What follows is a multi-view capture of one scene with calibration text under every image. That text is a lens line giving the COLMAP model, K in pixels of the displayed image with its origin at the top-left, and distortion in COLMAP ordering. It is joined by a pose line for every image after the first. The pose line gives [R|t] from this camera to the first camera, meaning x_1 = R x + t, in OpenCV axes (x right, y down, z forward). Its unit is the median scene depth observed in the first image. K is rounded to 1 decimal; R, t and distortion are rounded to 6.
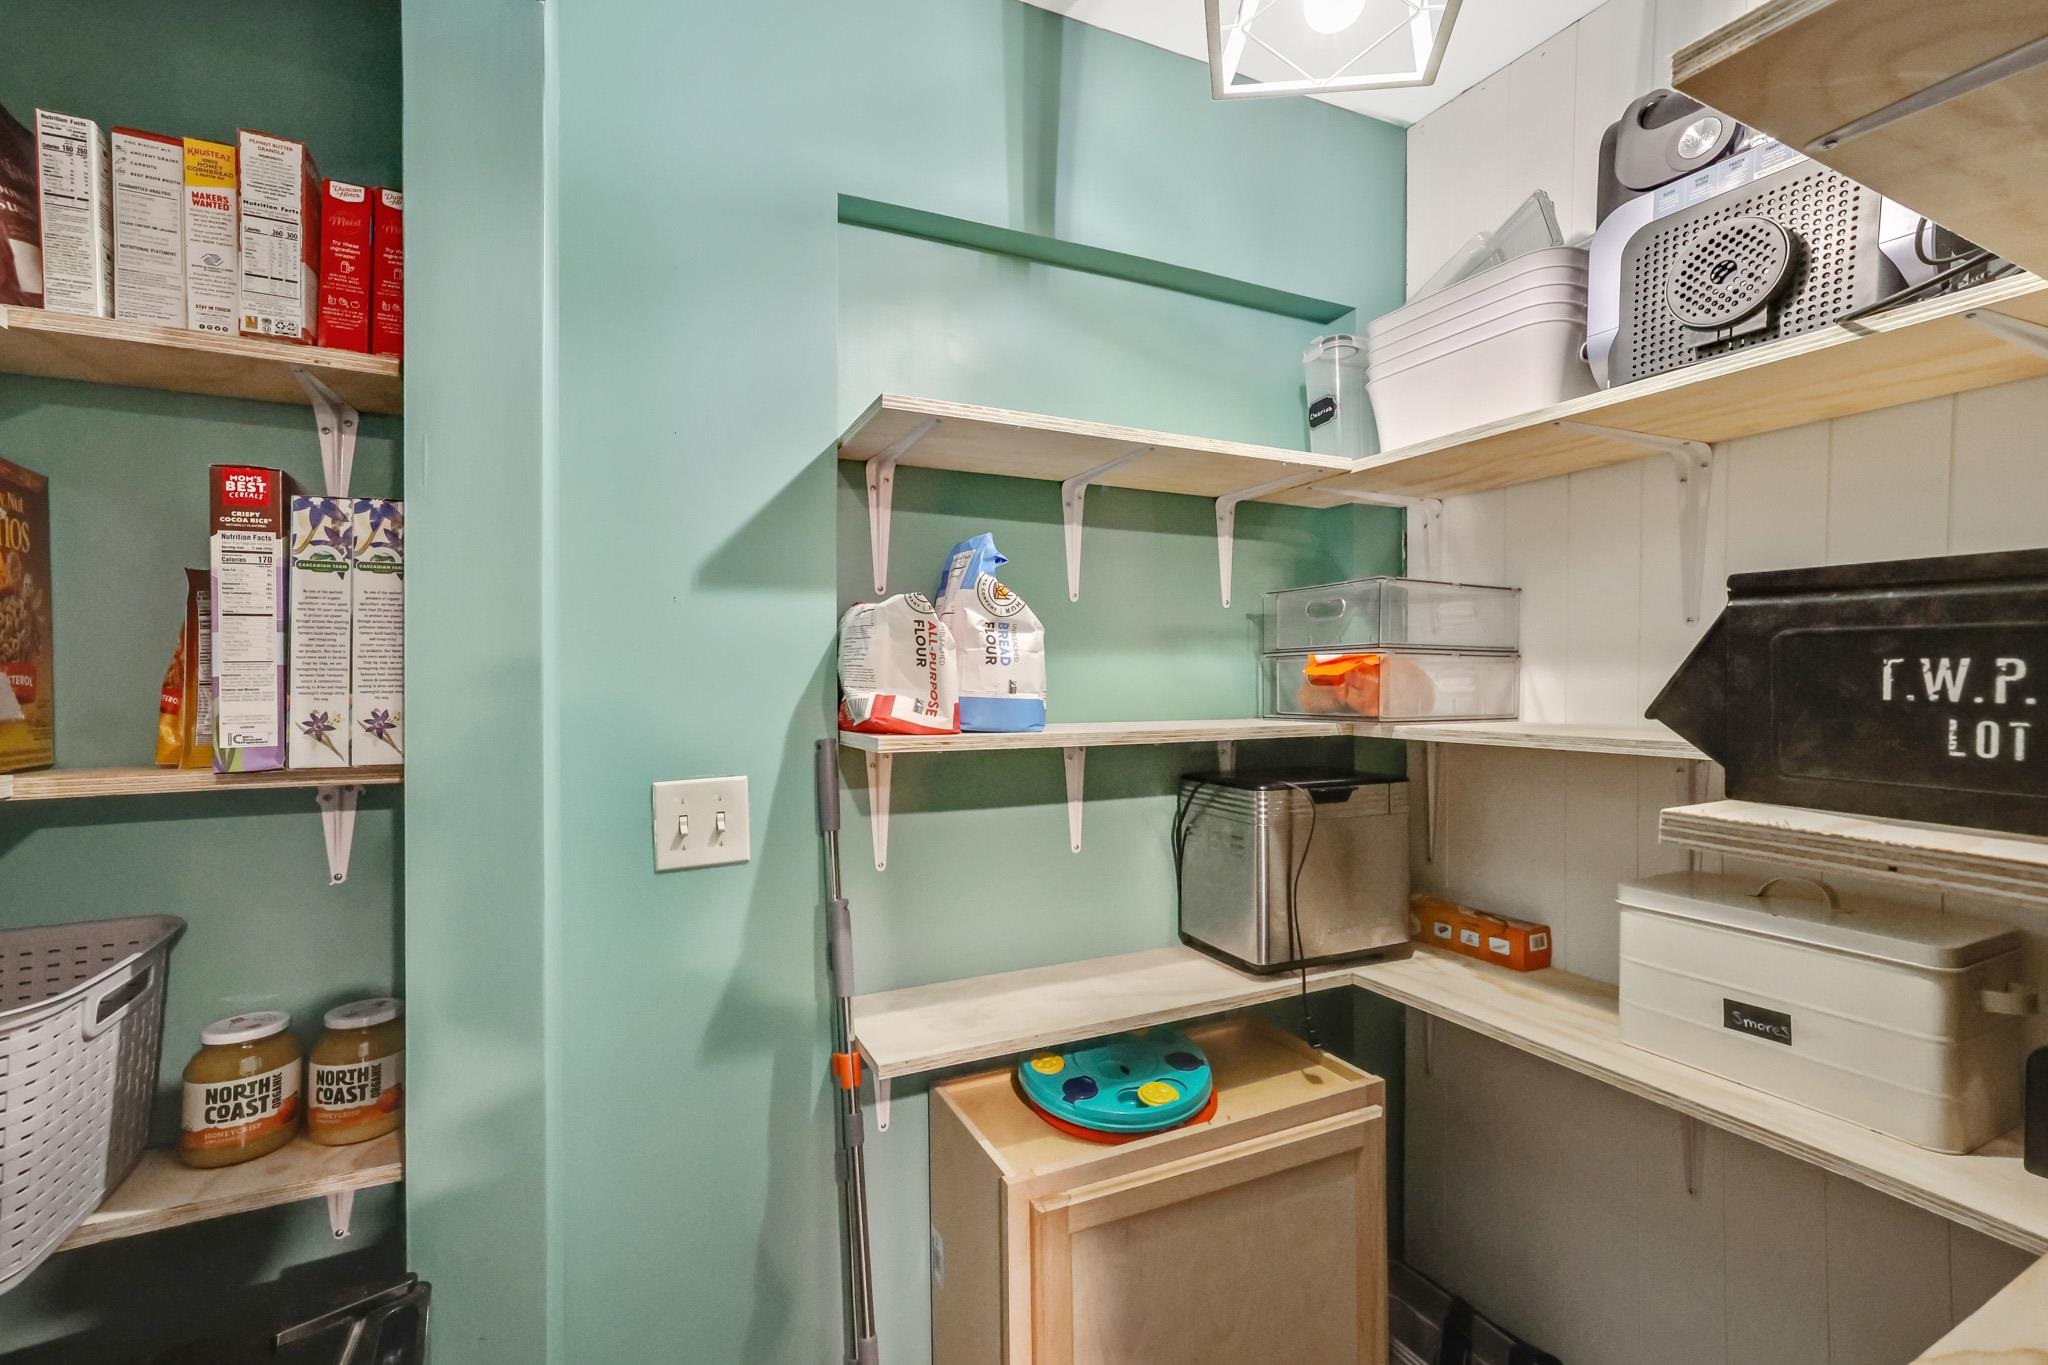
lens RADIAL K [[901.1, 0, 1049.8], [0, 901.1, 678.3], [0, 0, 1]] dist [-0.038239, 0.008841]
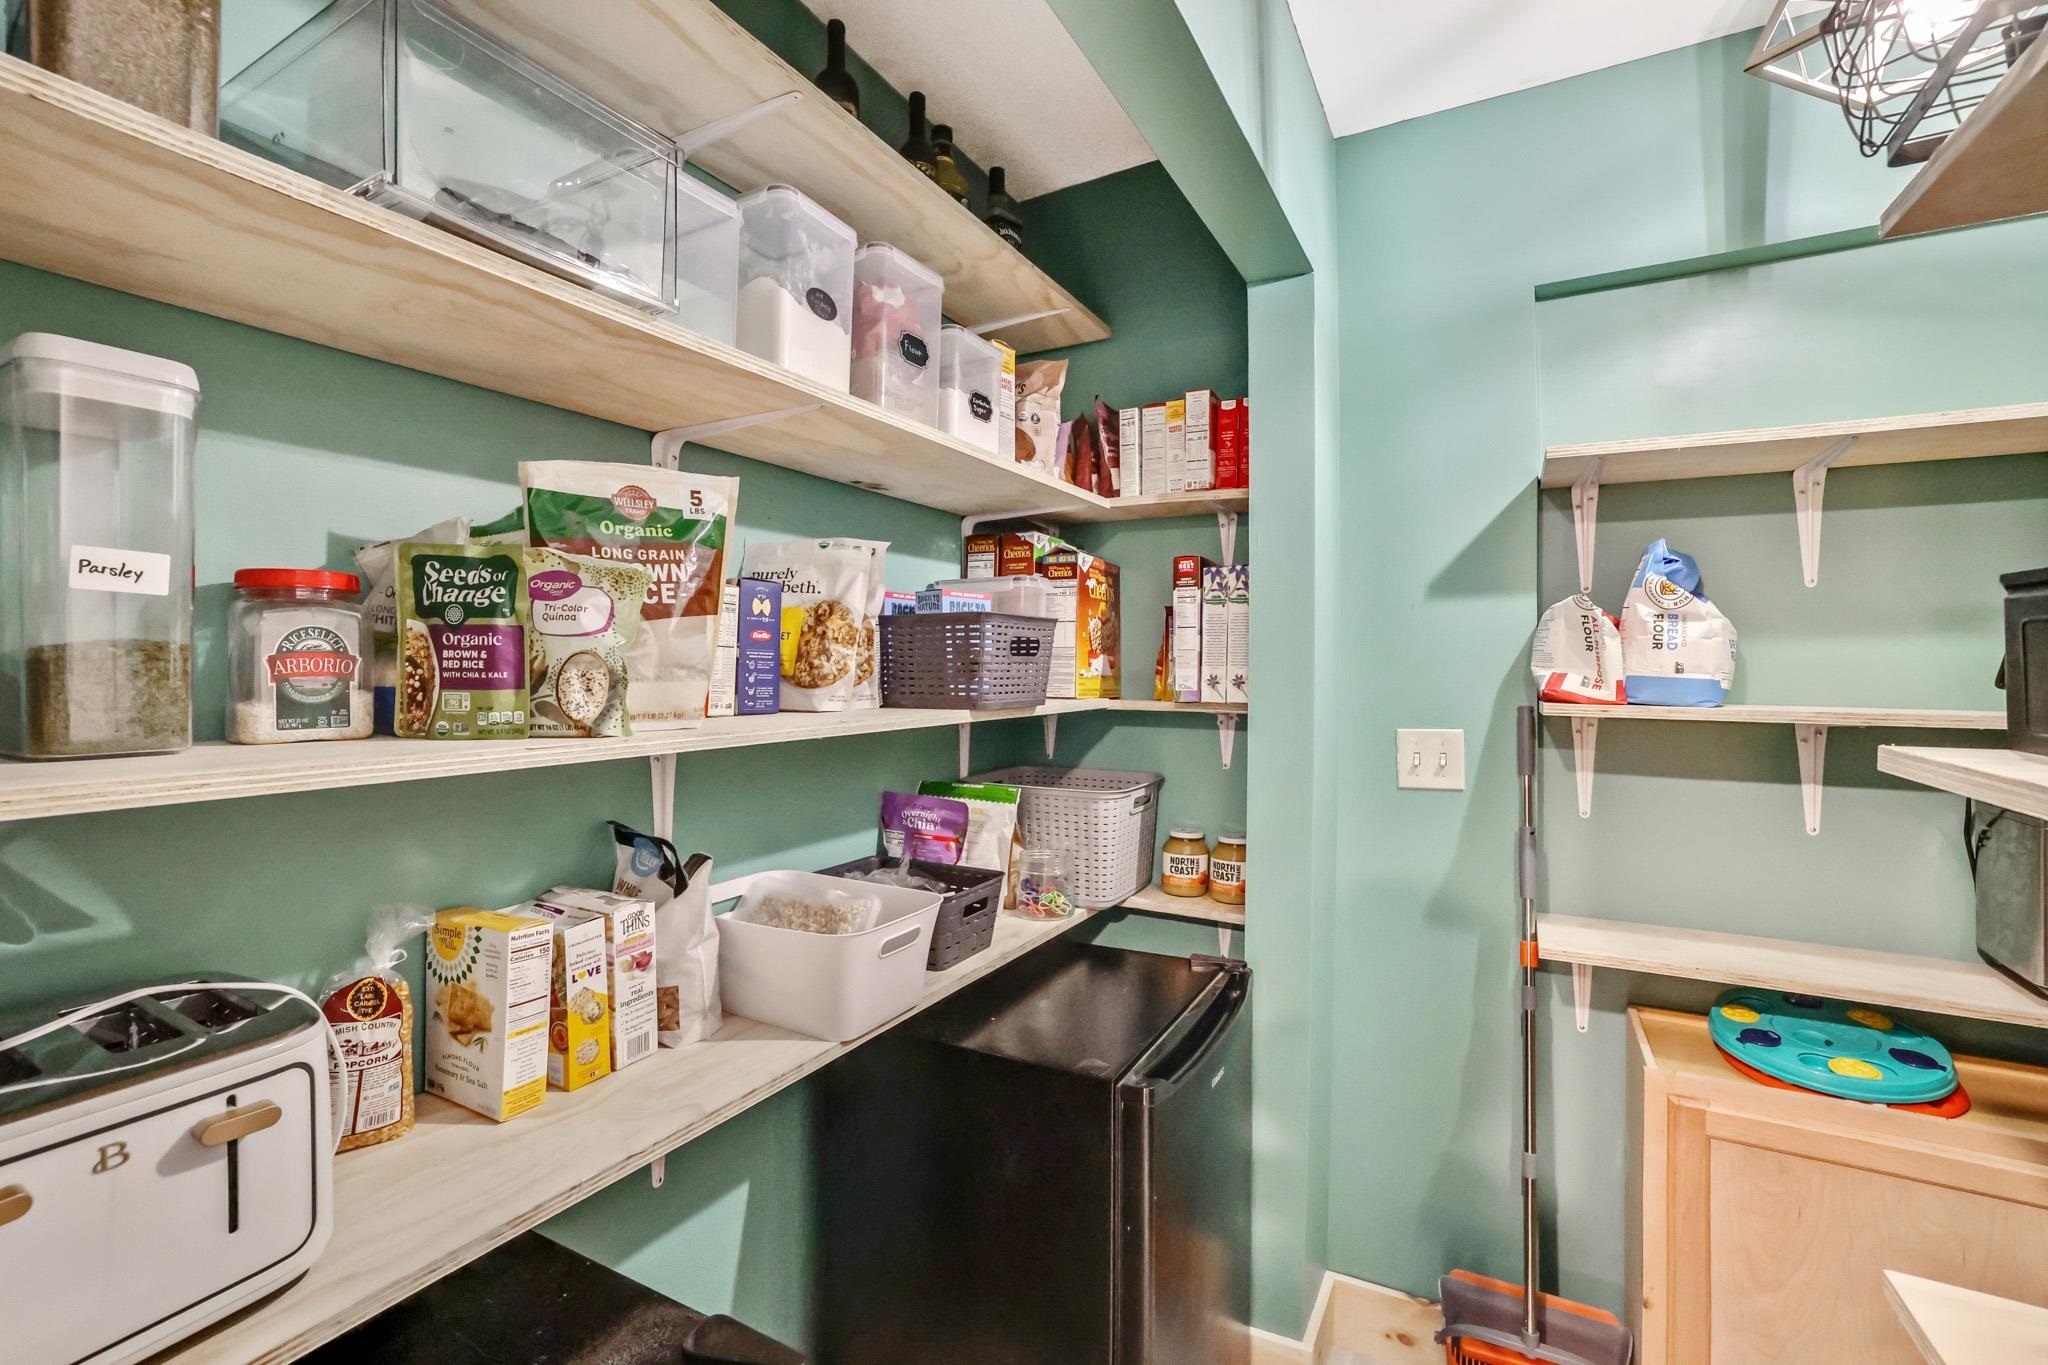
lens RADIAL K [[901.1, 0, 1033.7], [0, 901.1, 663.7], [0, 0, 1]] dist [-0.038239, 0.008841]
pose [[0.582040, 0.007087, -0.813129, 0.427747], [-0.008195, 0.999962, 0.002849, 0.008040], [0.813119, 0.005005, 0.582076, -0.377569]]
